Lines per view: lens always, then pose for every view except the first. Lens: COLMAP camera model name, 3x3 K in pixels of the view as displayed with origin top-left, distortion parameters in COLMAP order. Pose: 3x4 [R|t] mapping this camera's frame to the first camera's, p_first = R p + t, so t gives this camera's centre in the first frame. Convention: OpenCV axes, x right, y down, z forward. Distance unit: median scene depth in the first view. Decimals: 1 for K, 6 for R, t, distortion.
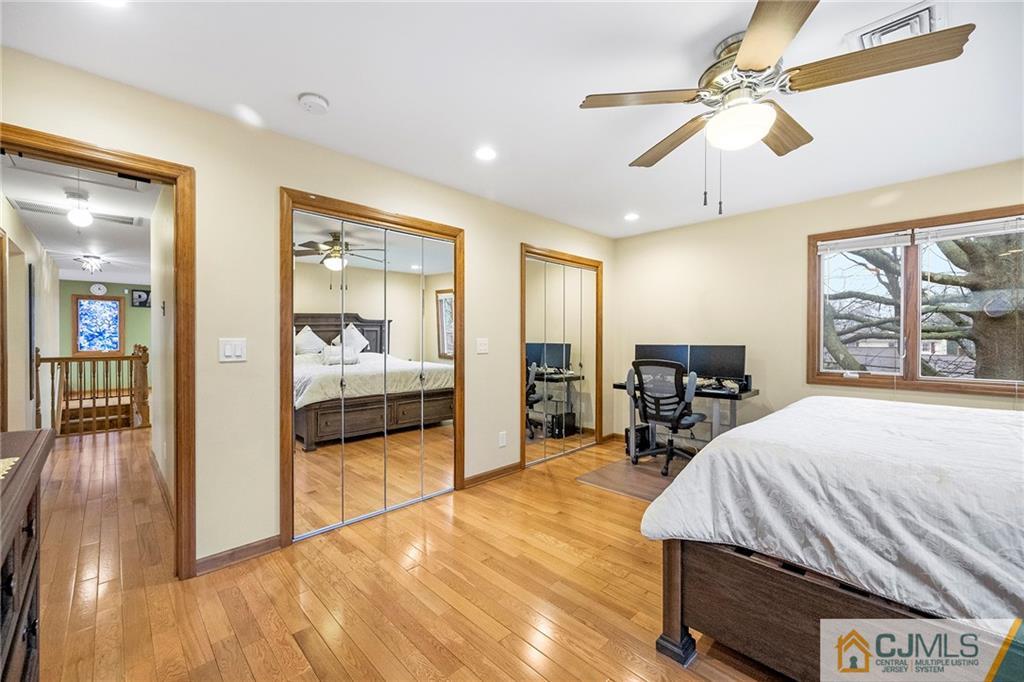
lens RADIAL K [[404.7, 0, 512.0], [0, 404.7, 341.0], [0, 0, 1]] dist [-0.033696, 0.000022]
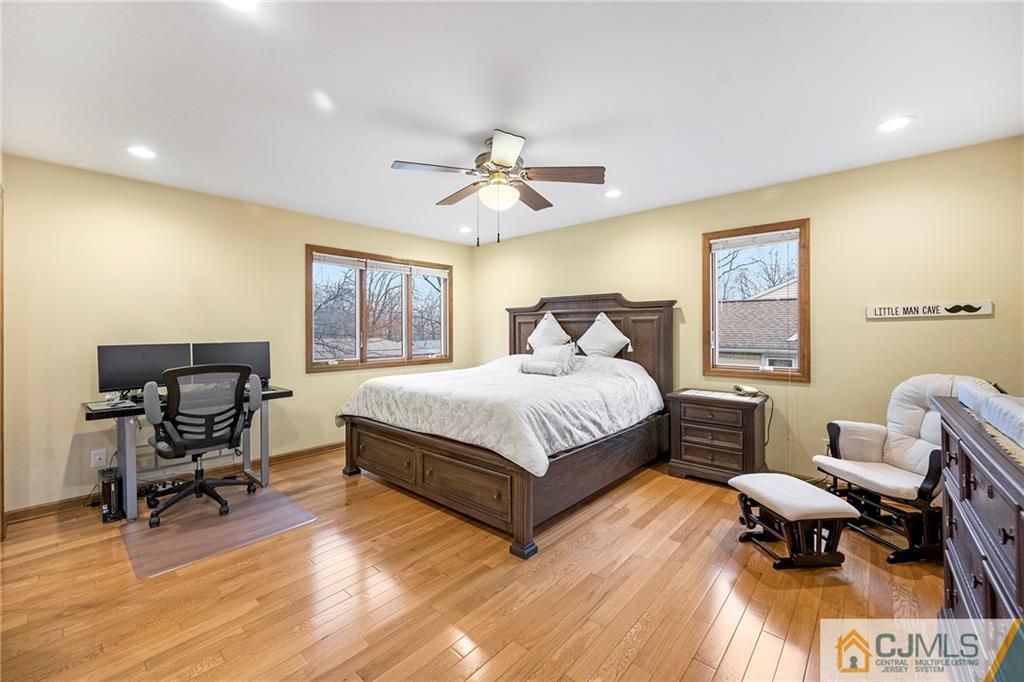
lens RADIAL K [[404.7, 0, 512.0], [0, 404.7, 341.0], [0, 0, 1]] dist [-0.033696, 0.000022]
pose [[-0.063720, -0.035366, 0.997341, -0.459723], [0.019060, 0.999146, 0.036648, -0.020014], [-0.997786, 0.021345, -0.062991, 0.507126]]
